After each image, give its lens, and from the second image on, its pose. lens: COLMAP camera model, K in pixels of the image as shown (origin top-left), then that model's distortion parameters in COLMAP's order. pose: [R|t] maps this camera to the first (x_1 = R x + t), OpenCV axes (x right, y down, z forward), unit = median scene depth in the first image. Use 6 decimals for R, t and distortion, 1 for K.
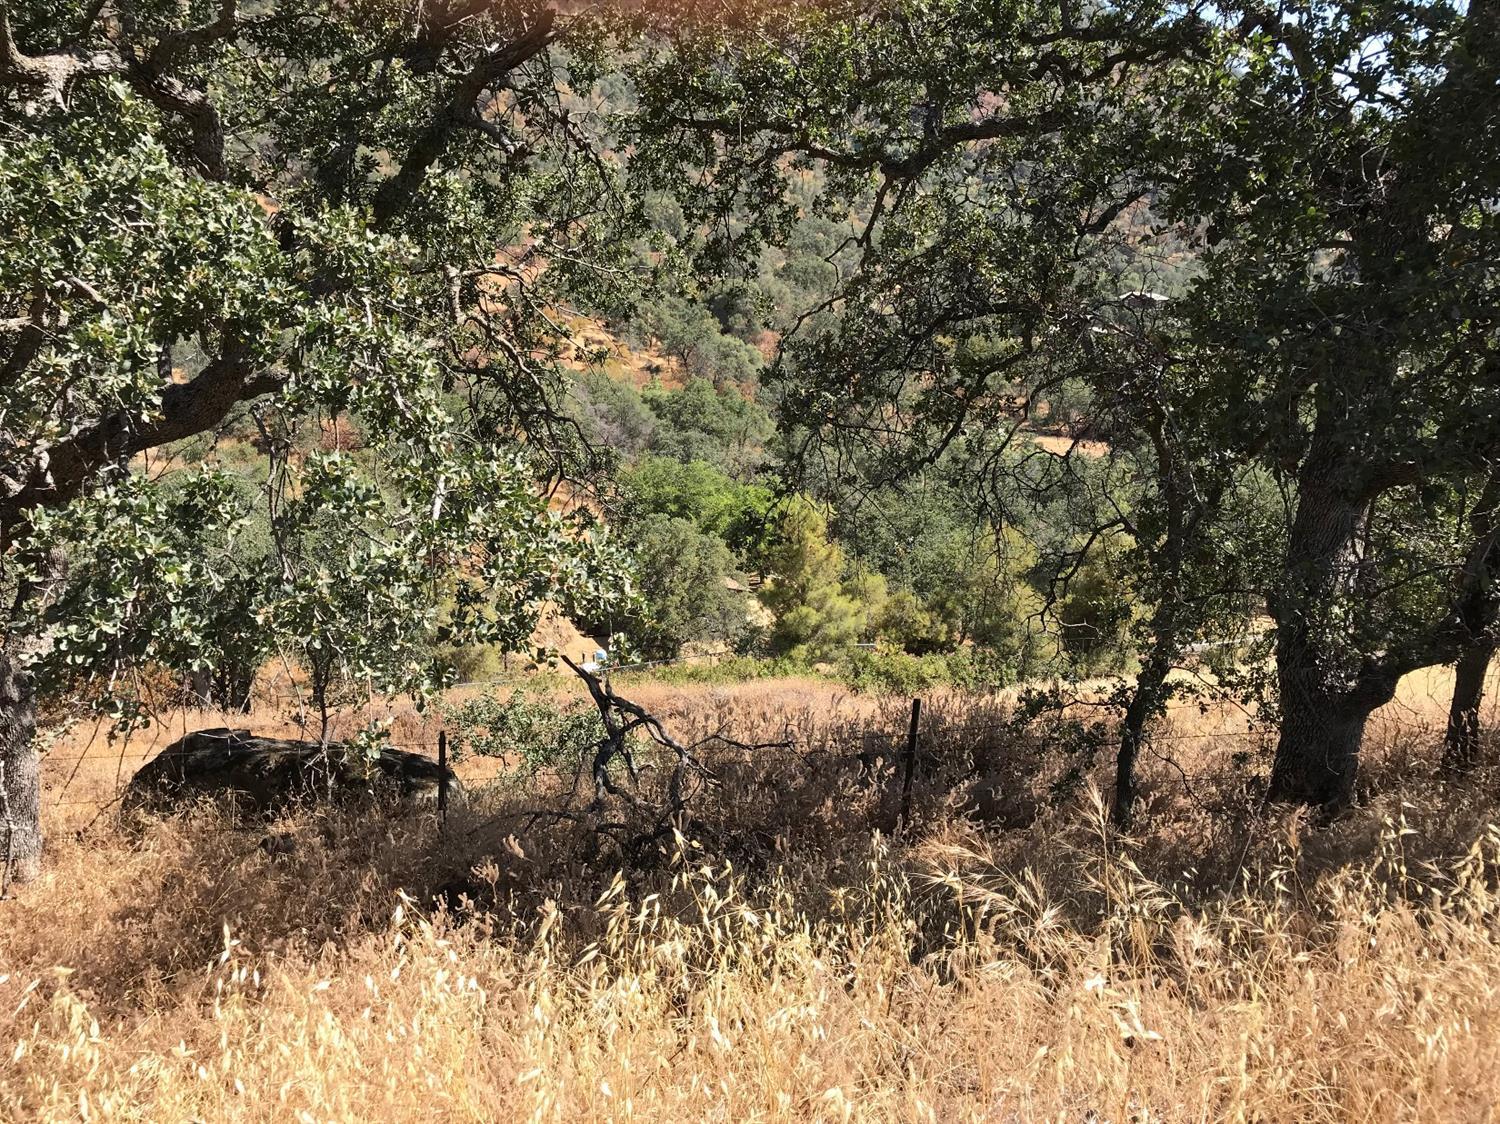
lens RADIAL K [[1231.3, 0, 748.6], [0, 1231.3, 566.4], [0, 0, 1]] dist [0.017104, 0.010295]
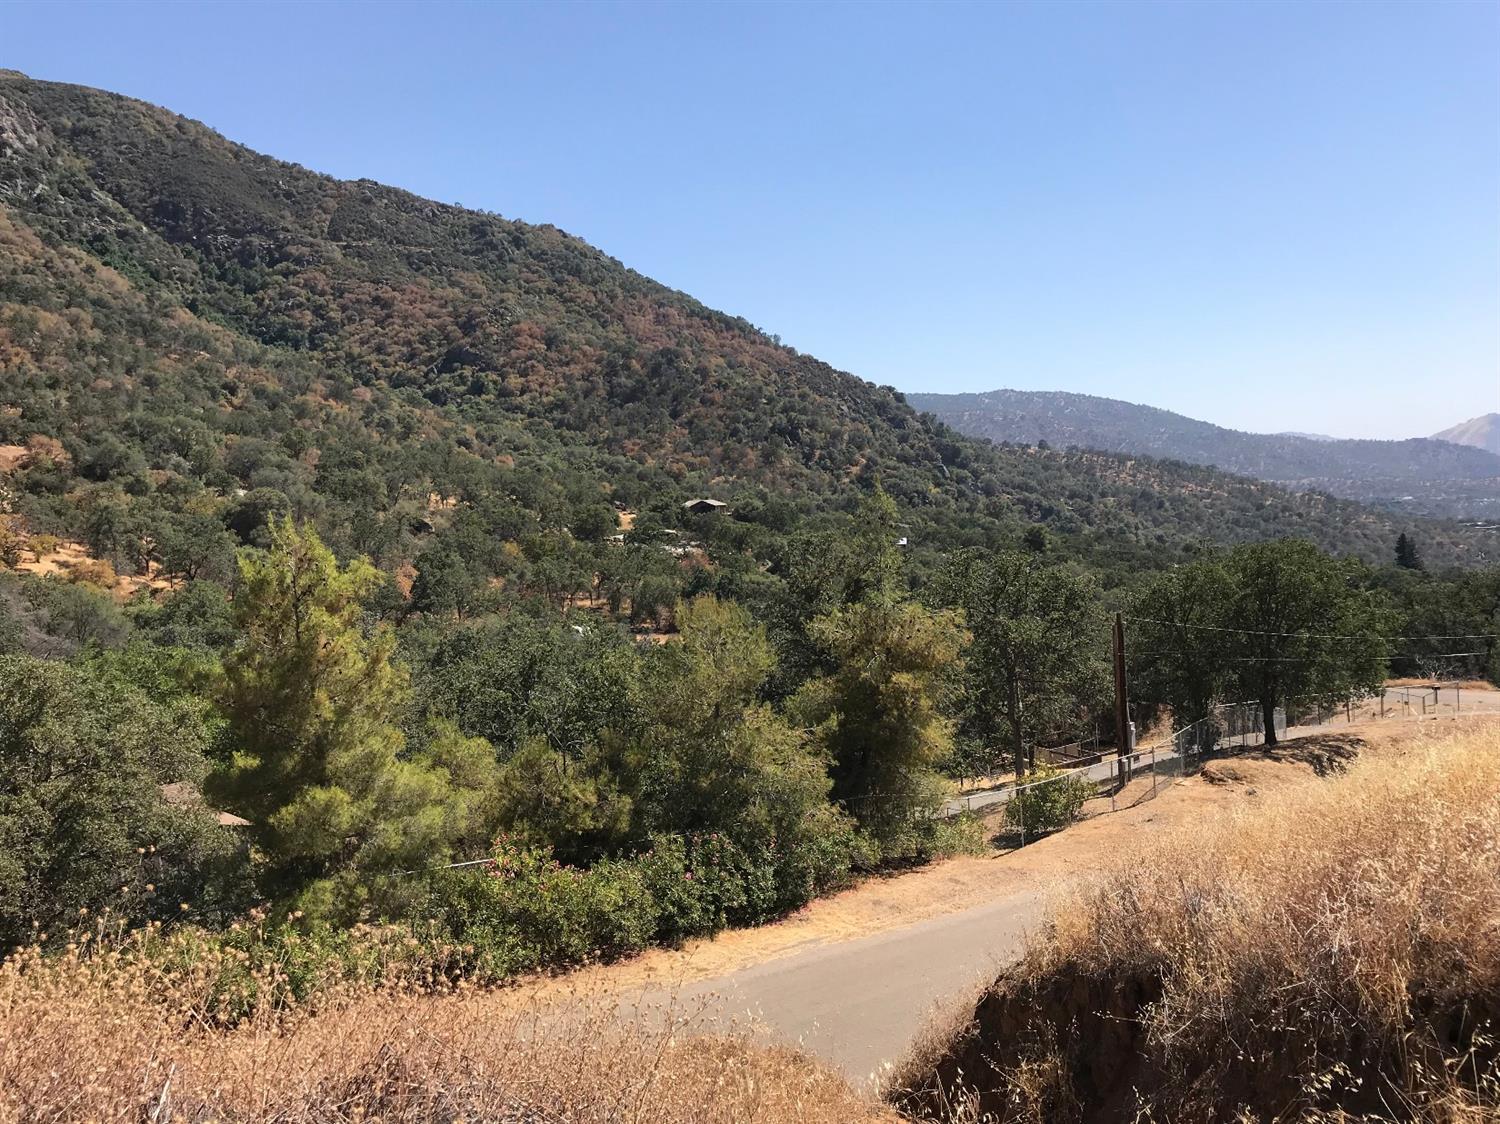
lens RADIAL K [[1231.3, 0, 744.0], [0, 1231.3, 558.6], [0, 0, 1]] dist [0.017104, 0.010295]
pose [[0.938662, -0.066652, 0.338336, 0.040674], [0.131398, 0.976255, -0.172225, 0.045158], [-0.318823, 0.206117, 0.925131, 0.500618]]
